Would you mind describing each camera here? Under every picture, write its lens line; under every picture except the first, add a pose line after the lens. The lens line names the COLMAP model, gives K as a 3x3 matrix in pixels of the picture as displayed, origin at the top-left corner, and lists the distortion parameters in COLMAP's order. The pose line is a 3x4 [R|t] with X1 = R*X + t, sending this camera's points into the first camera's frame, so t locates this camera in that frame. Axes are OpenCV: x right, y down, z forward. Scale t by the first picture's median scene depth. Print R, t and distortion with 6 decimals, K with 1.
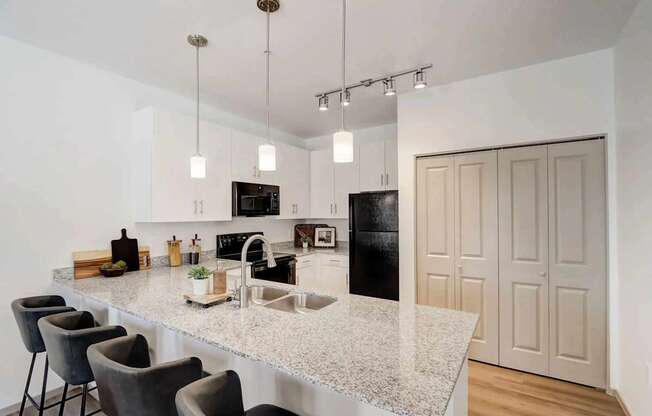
lens RADIAL K [[299.5, 0, 315.7], [0, 299.5, 209.1], [0, 0, 1]] dist [0.000906, 0.000402]
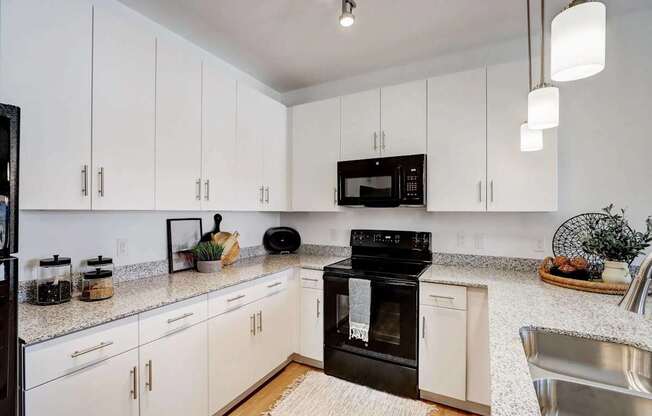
lens RADIAL K [[299.5, 0, 320.8], [0, 299.5, 210.8], [0, 0, 1]] dist [0.000906, 0.000402]
pose [[0.140106, -0.005140, -0.990123, 0.530896], [0.004071, 0.999981, -0.004615, 0.043774], [0.990128, -0.003384, 0.140124, 0.894618]]
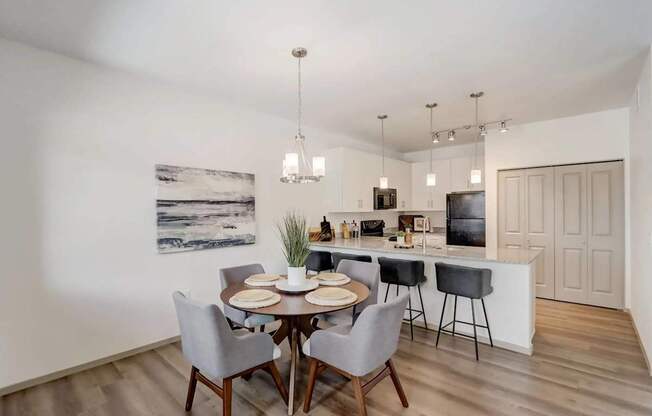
lens RADIAL K [[299.5, 0, 319.3], [0, 299.5, 211.0], [0, 0, 1]] dist [0.000906, 0.000402]
pose [[0.990129, -0.004792, -0.140081, -0.367039], [0.007578, 0.999784, 0.019361, 0.000674], [0.139958, -0.020232, 0.989951, -0.677967]]
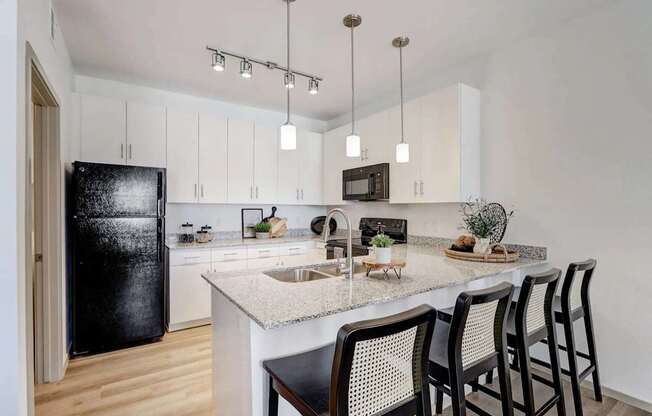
lens RADIAL K [[299.5, 0, 323.6], [0, 299.5, 210.2], [0, 0, 1]] dist [0.000906, 0.000402]
pose [[-0.331485, -0.002162, -0.943458, 0.883038], [0.003102, 0.999989, -0.003382, 0.068817], [0.943455, -0.004048, -0.331475, 1.385523]]
